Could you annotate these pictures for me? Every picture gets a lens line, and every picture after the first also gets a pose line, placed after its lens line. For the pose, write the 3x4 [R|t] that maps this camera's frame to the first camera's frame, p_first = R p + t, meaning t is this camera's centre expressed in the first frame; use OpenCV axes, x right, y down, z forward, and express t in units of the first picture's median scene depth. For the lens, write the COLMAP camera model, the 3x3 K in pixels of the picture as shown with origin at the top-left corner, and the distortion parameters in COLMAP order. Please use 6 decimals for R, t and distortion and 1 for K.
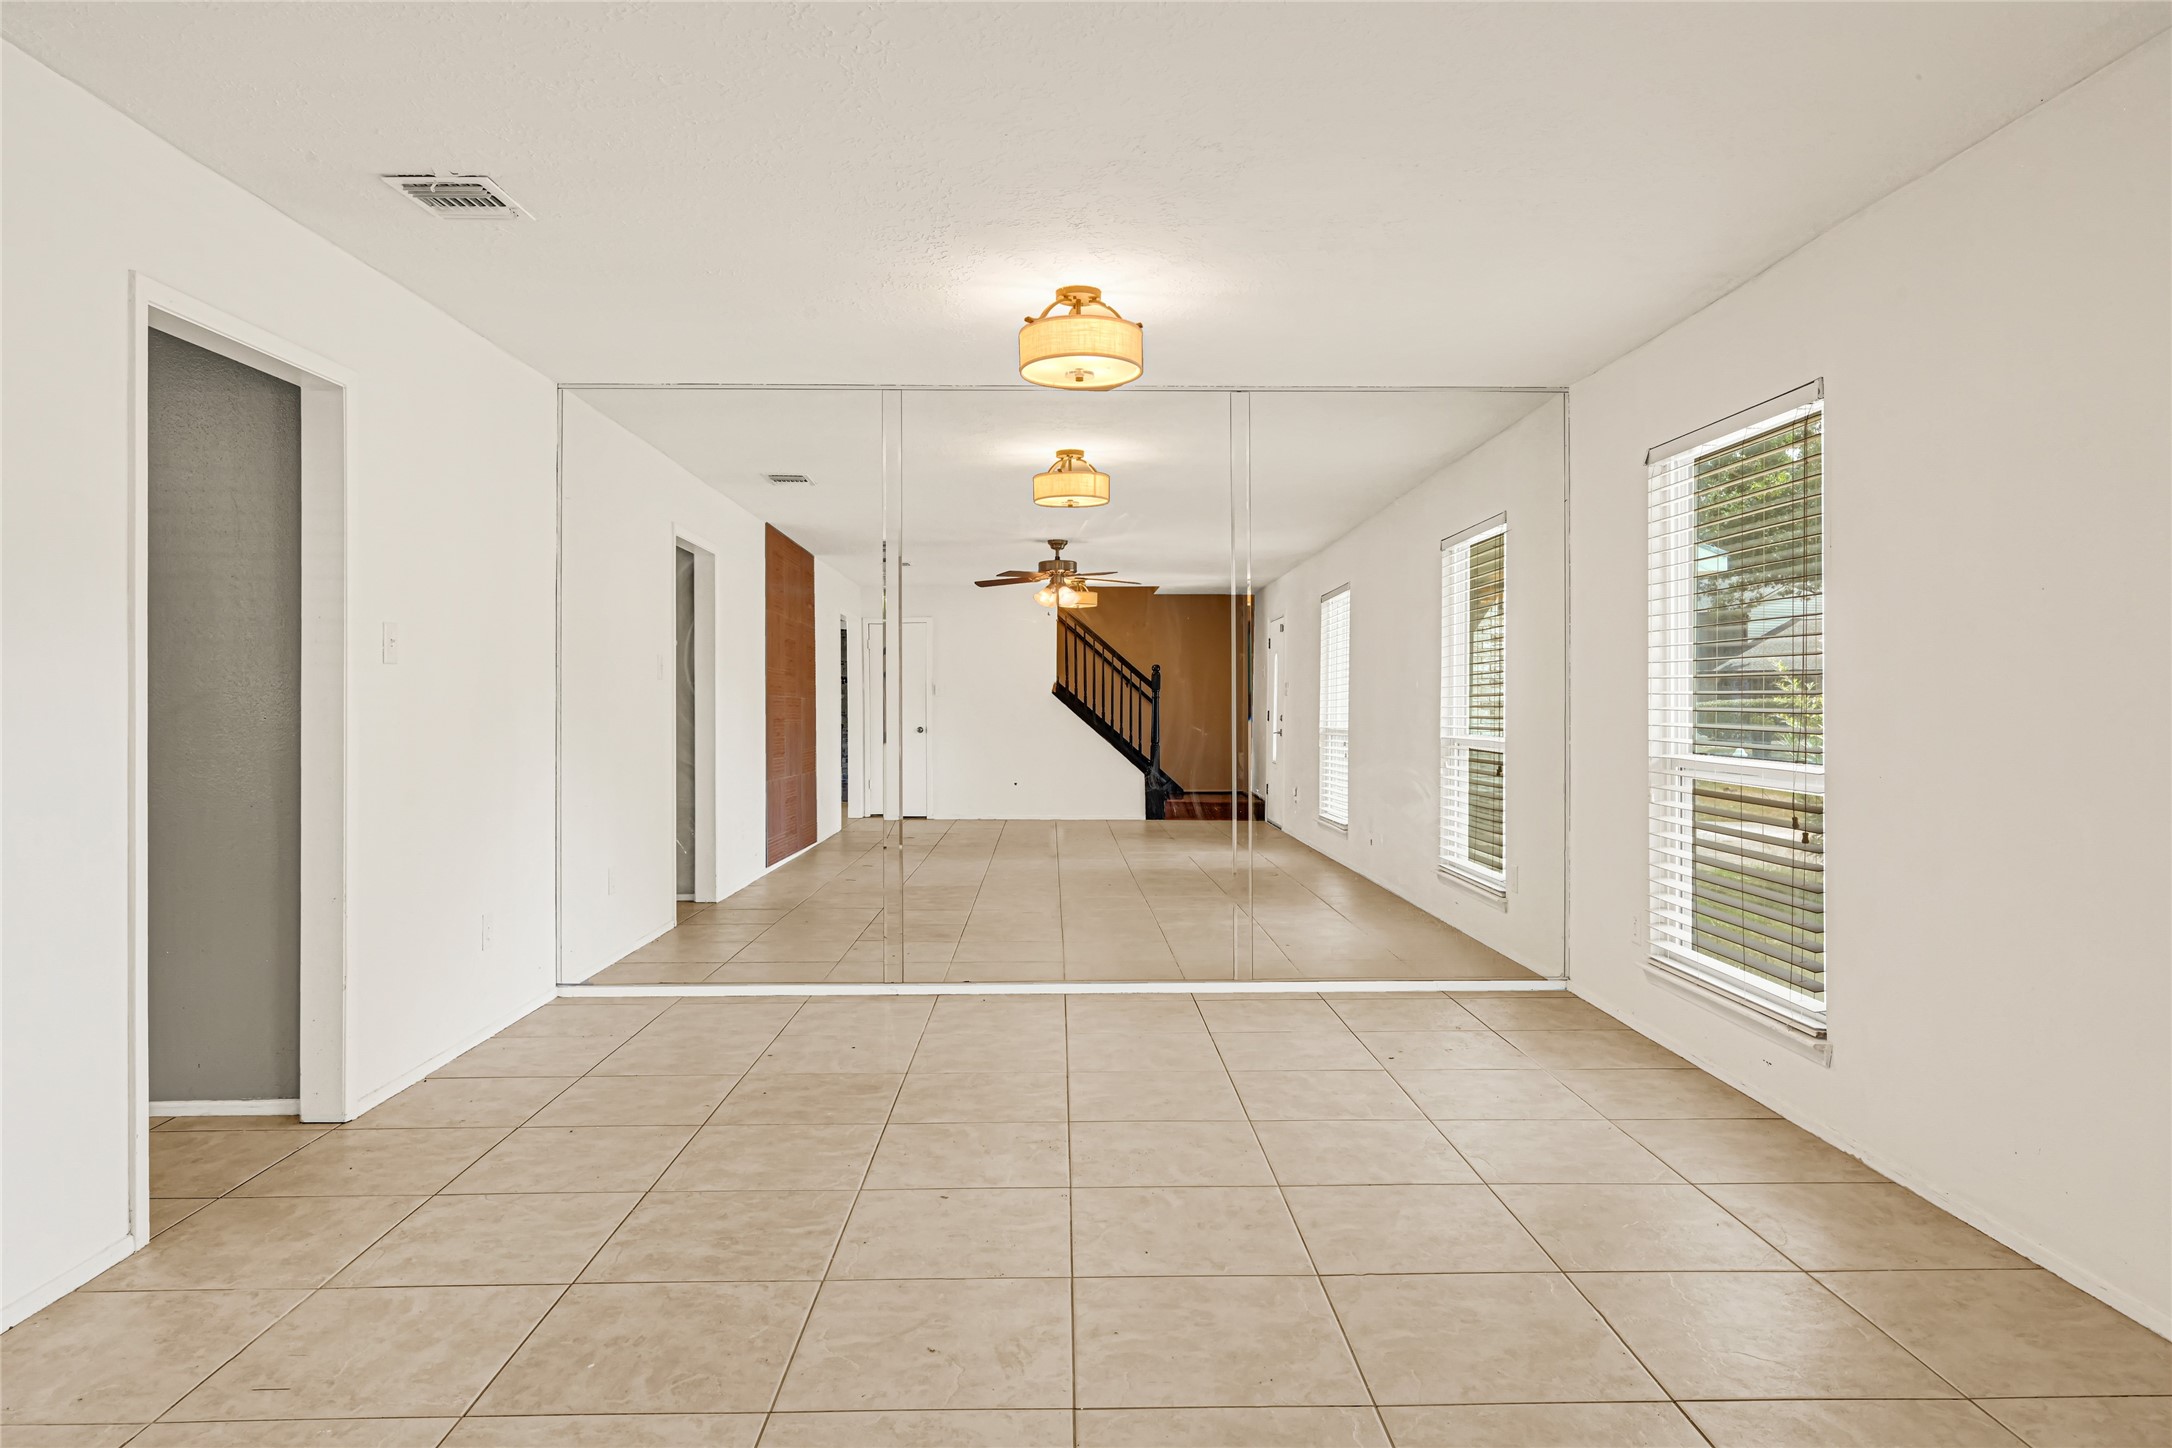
lens RADIAL K [[1364.3, 0, 1083.6], [0, 1364.3, 698.3], [0, 0, 1]] dist [-0.028491, -0.002002]
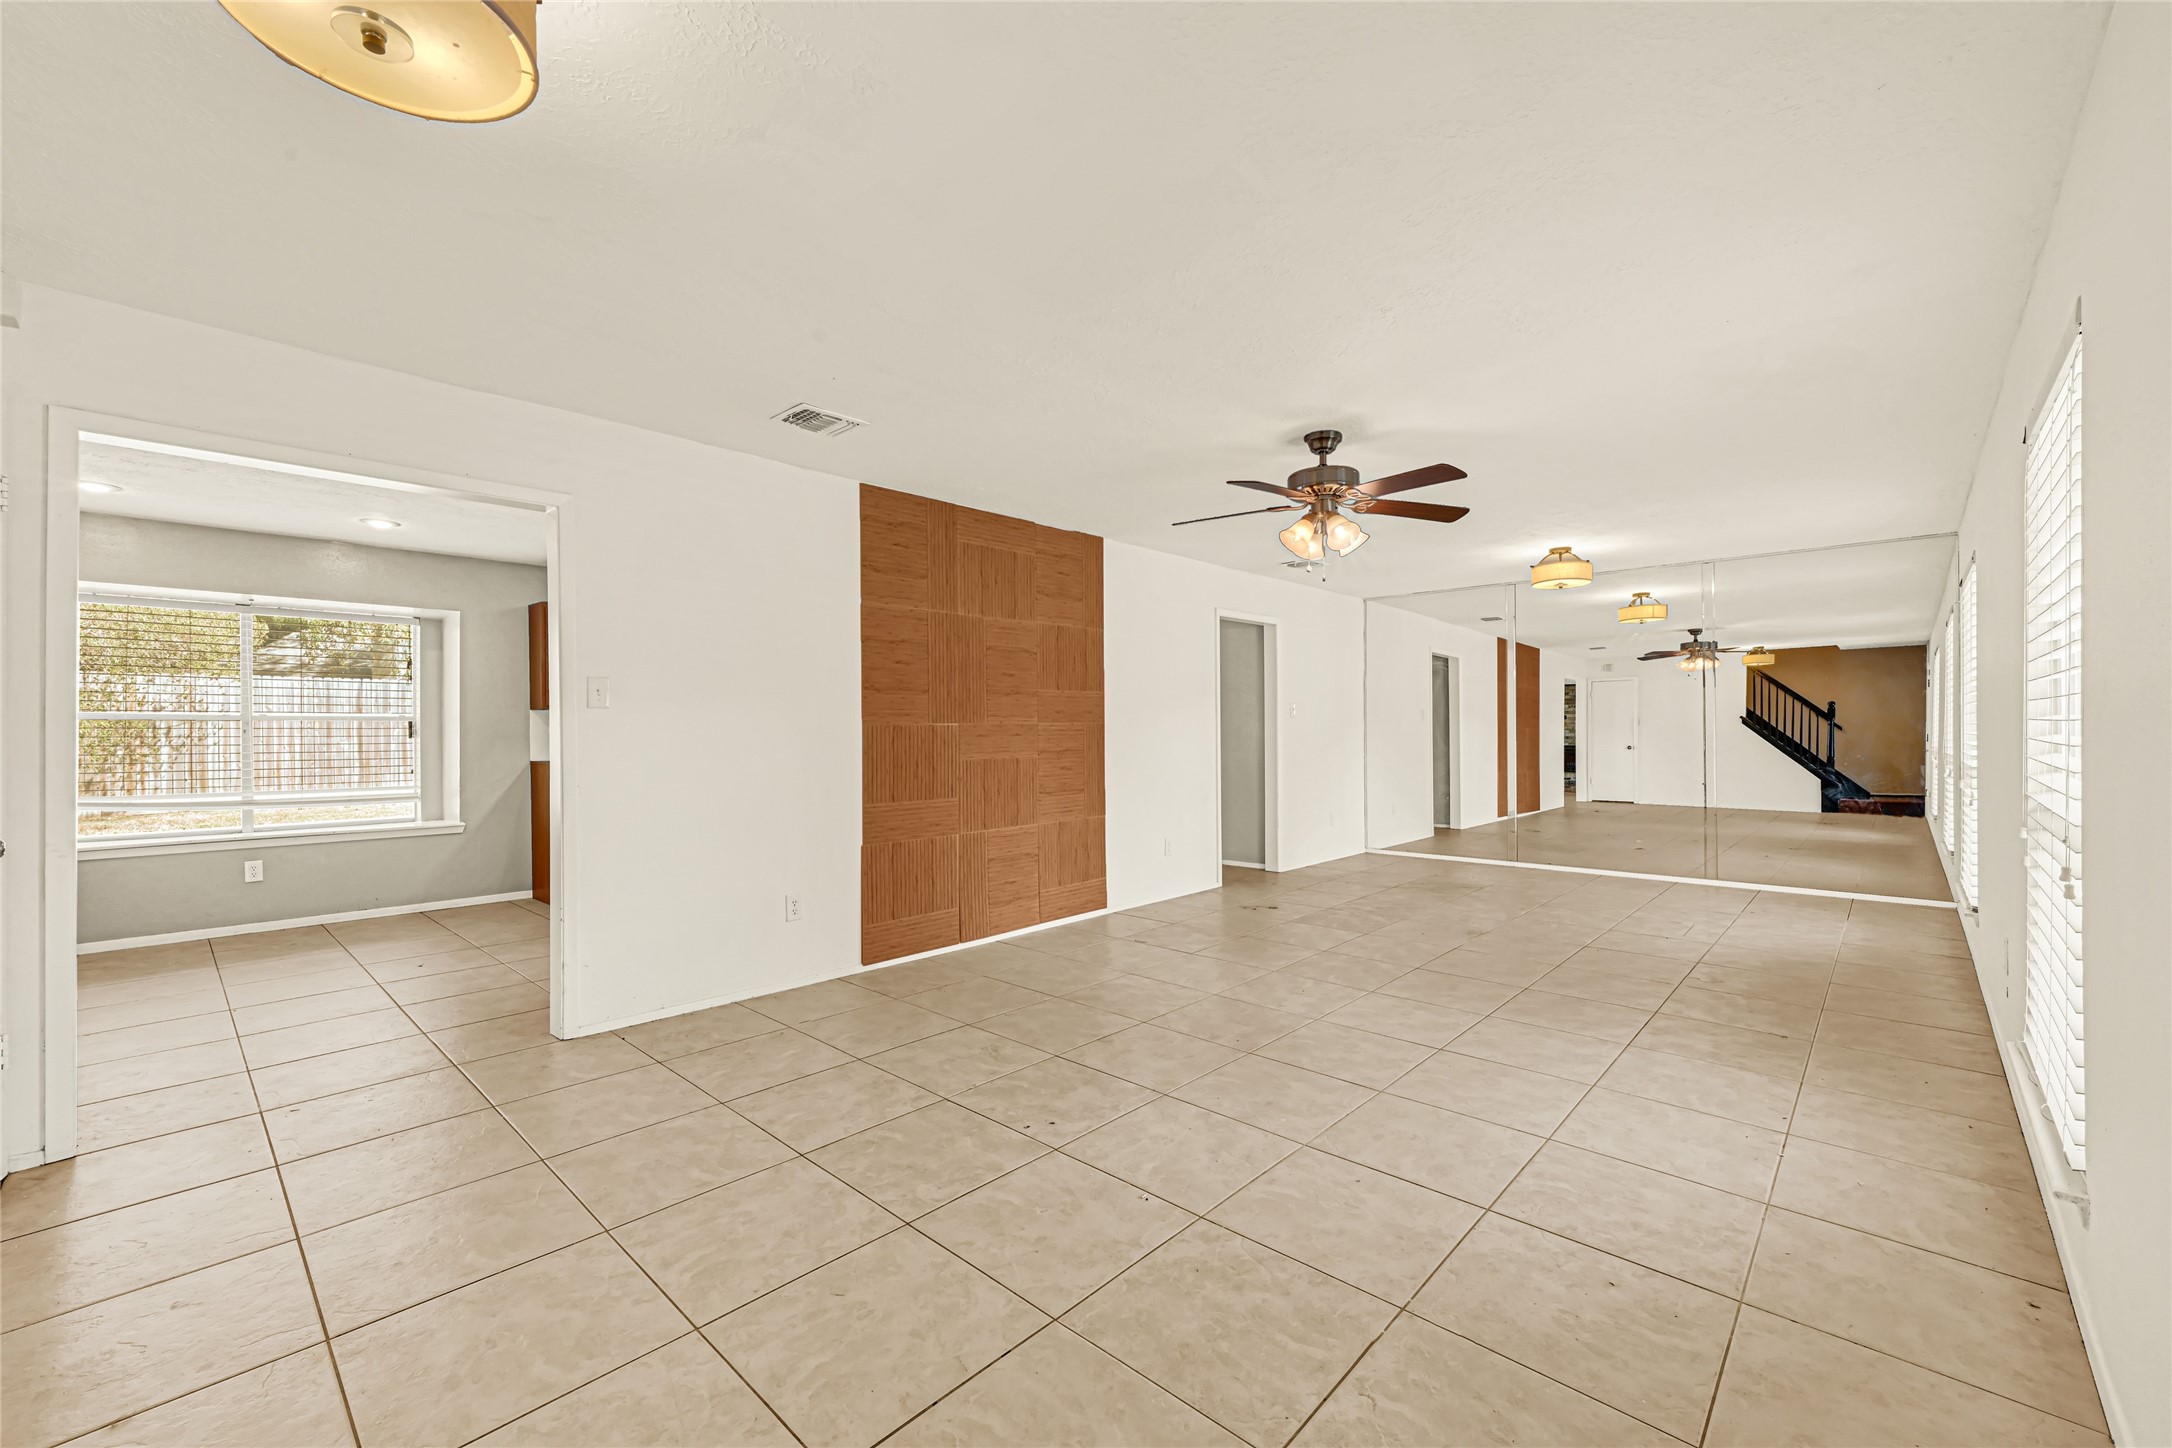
lens RADIAL K [[880.1, 0, 1092.0], [0, 880.1, 720.7], [0, 0, 1]] dist [-0.000218, -0.000017]
pose [[0.719677, -0.012356, -0.694199, 0.245596], [0.006736, 0.999919, -0.010814, -0.000675], [0.694277, 0.003107, 0.719702, -0.329764]]
